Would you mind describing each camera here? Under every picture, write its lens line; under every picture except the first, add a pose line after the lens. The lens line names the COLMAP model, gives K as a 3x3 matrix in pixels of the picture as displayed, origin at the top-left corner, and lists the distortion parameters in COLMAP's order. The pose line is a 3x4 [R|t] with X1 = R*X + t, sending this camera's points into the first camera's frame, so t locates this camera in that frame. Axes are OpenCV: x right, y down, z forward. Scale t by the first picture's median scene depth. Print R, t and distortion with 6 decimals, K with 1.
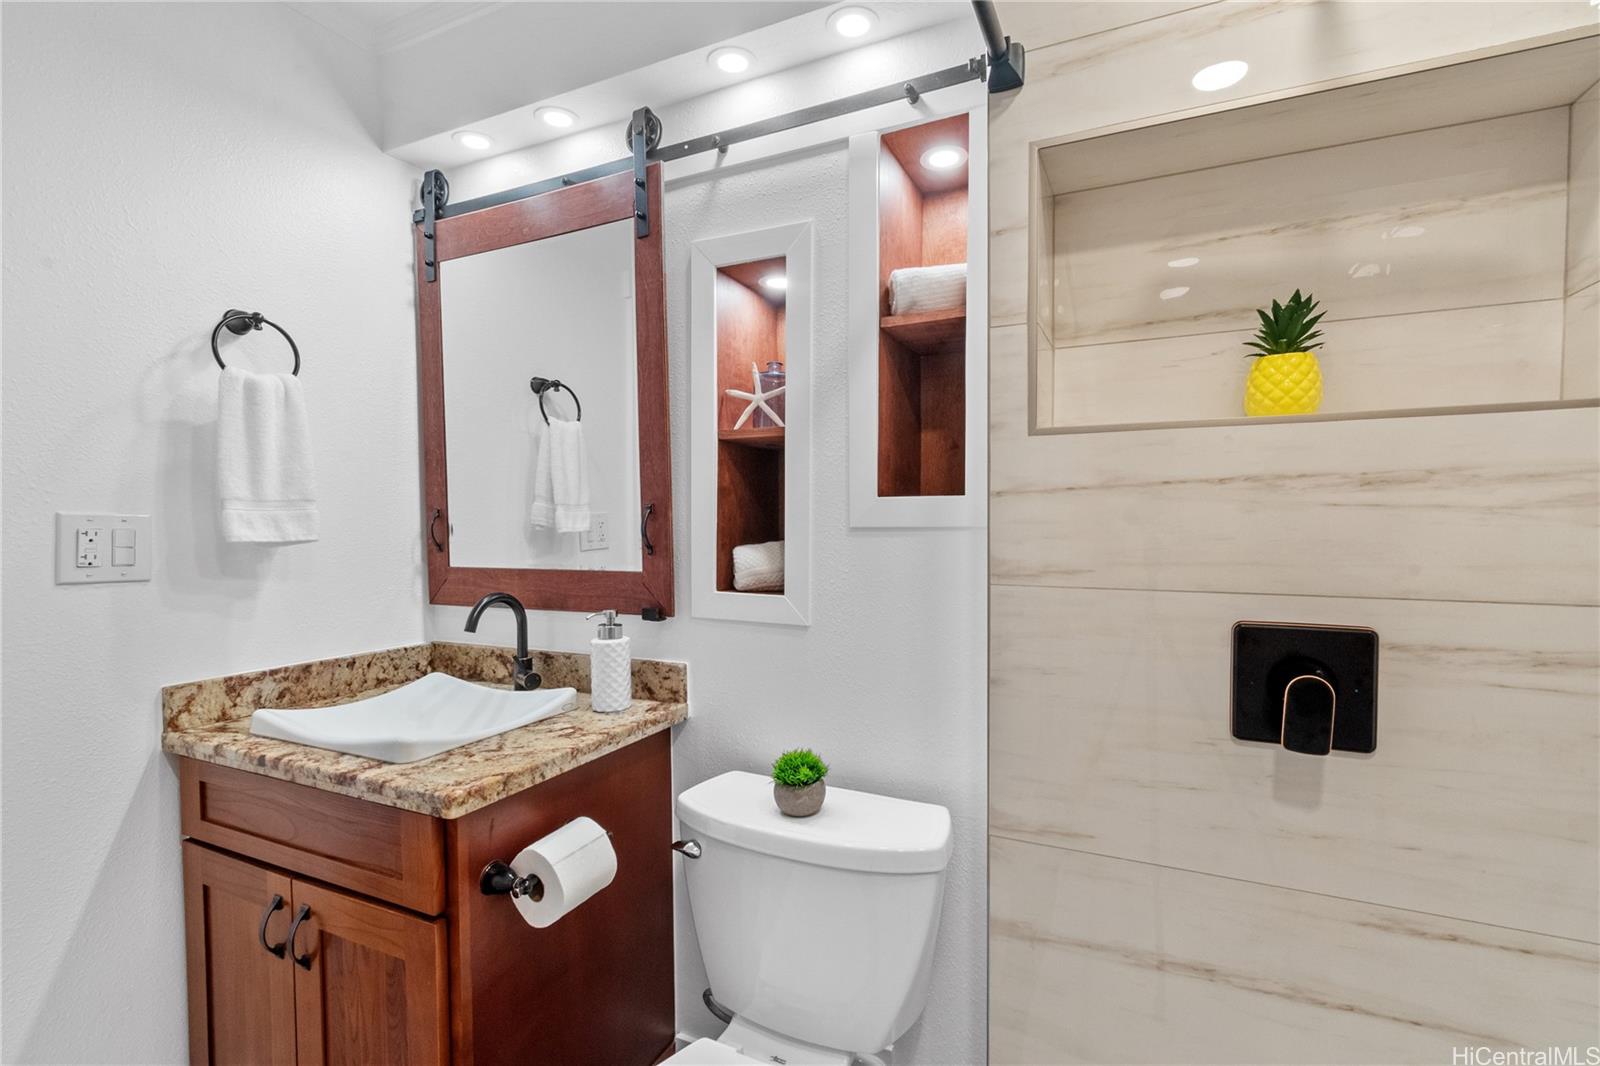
lens RADIAL K [[703.8, 0, 826.0], [0, 703.8, 541.7], [0, 0, 1]] dist [0.002296, 0.000753]
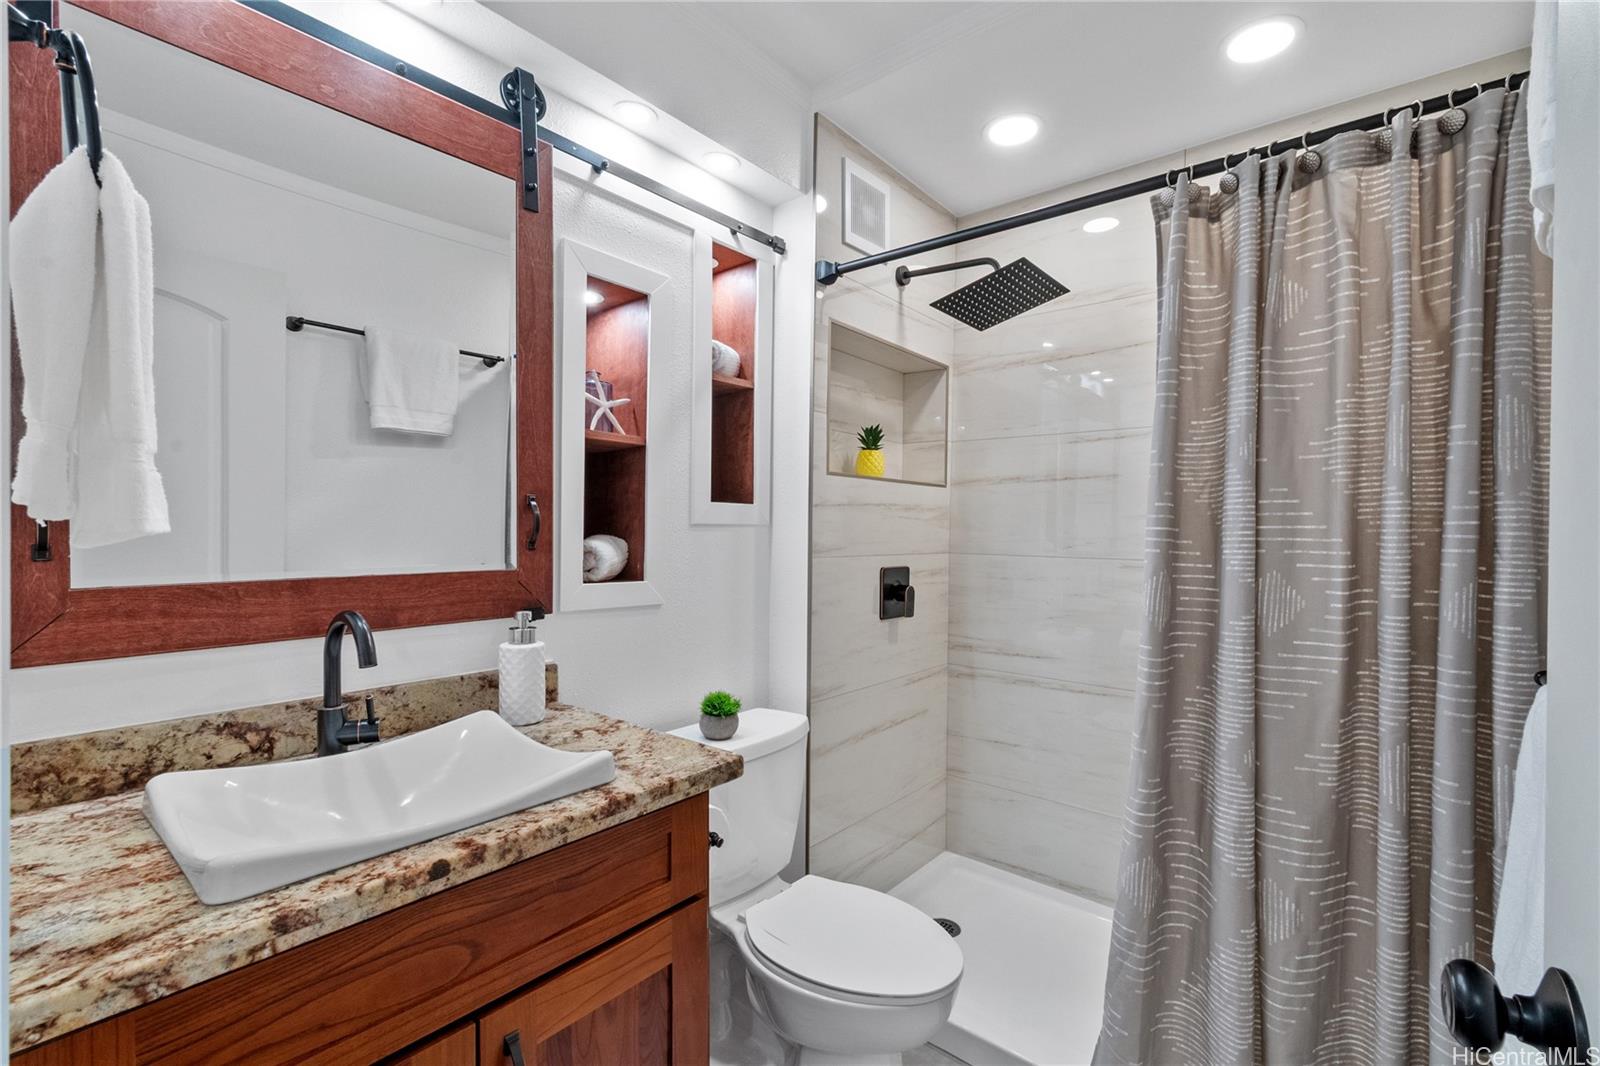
lens RADIAL K [[703.8, 0, 826.0], [0, 703.8, 541.7], [0, 0, 1]] dist [0.002296, 0.000753]
pose [[0.250631, -0.009510, 0.968036, -1.186209], [0.019432, 0.999800, 0.004791, 0.011872], [-0.967888, 0.017611, 0.250765, 0.434279]]
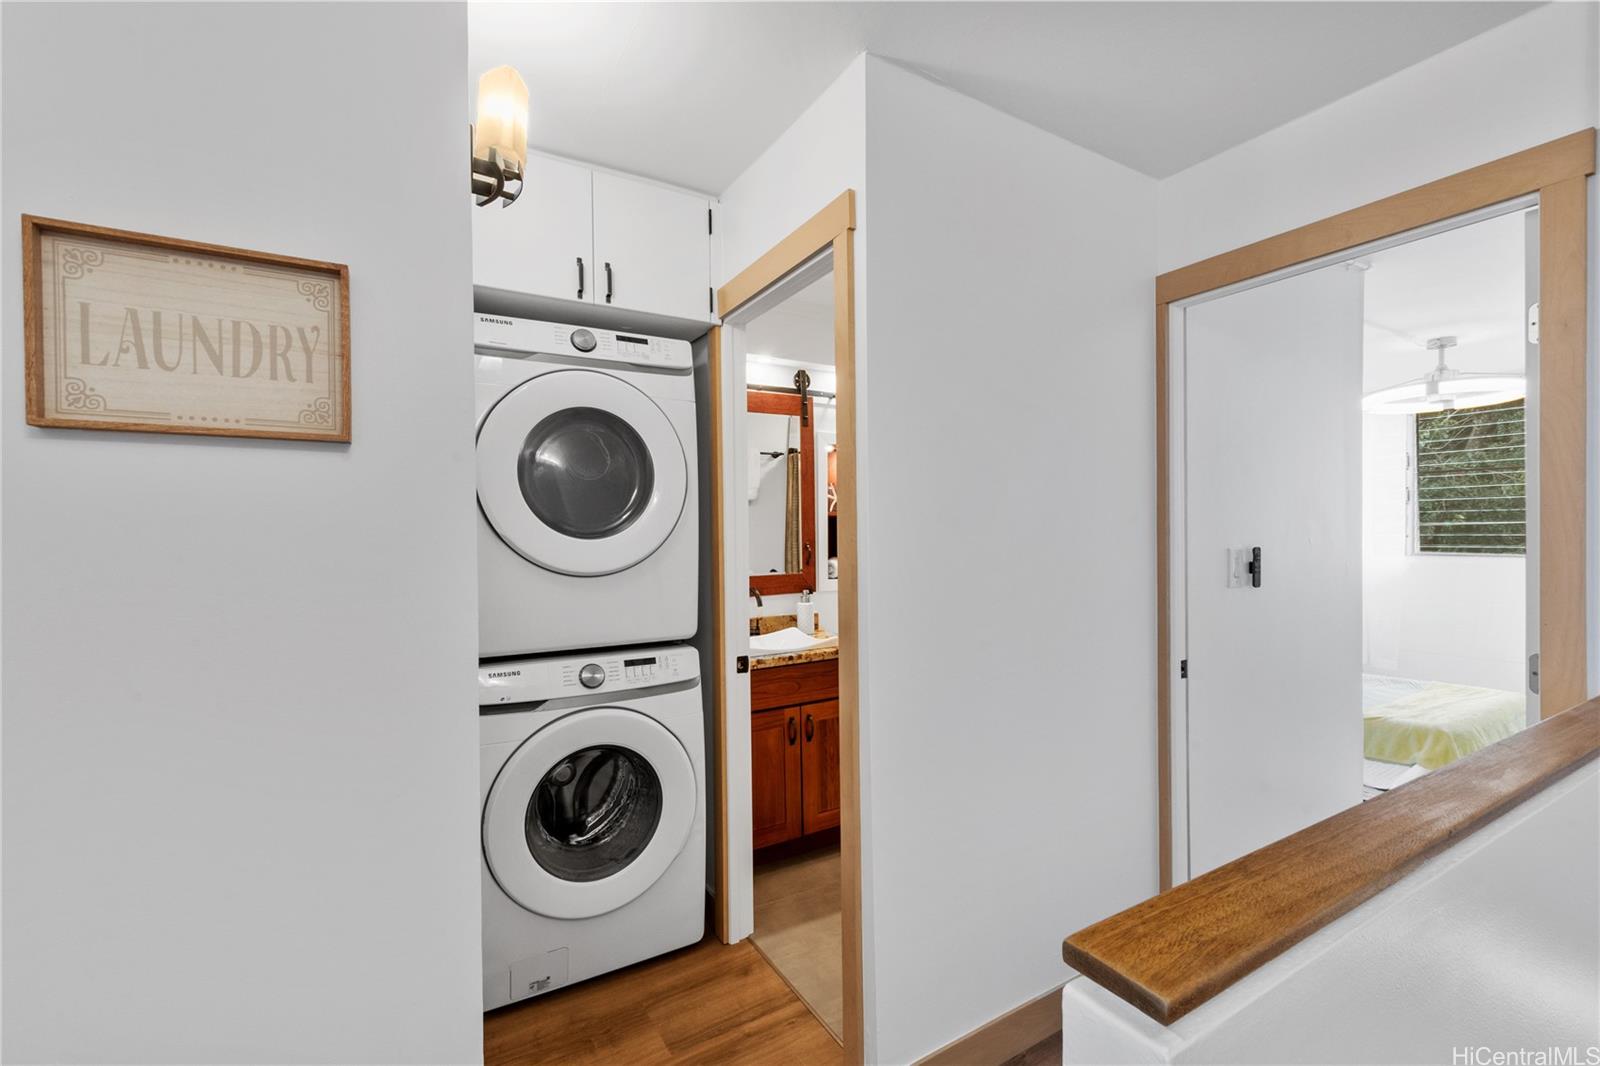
lens RADIAL K [[703.8, 0, 826.0], [0, 703.8, 541.7], [0, 0, 1]] dist [0.002296, 0.000753]
pose [[0.553453, -0.008850, 0.832834, -2.346661], [0.034046, 0.999348, -0.012006, -0.031796], [-0.832184, 0.034999, 0.553393, -0.333682]]
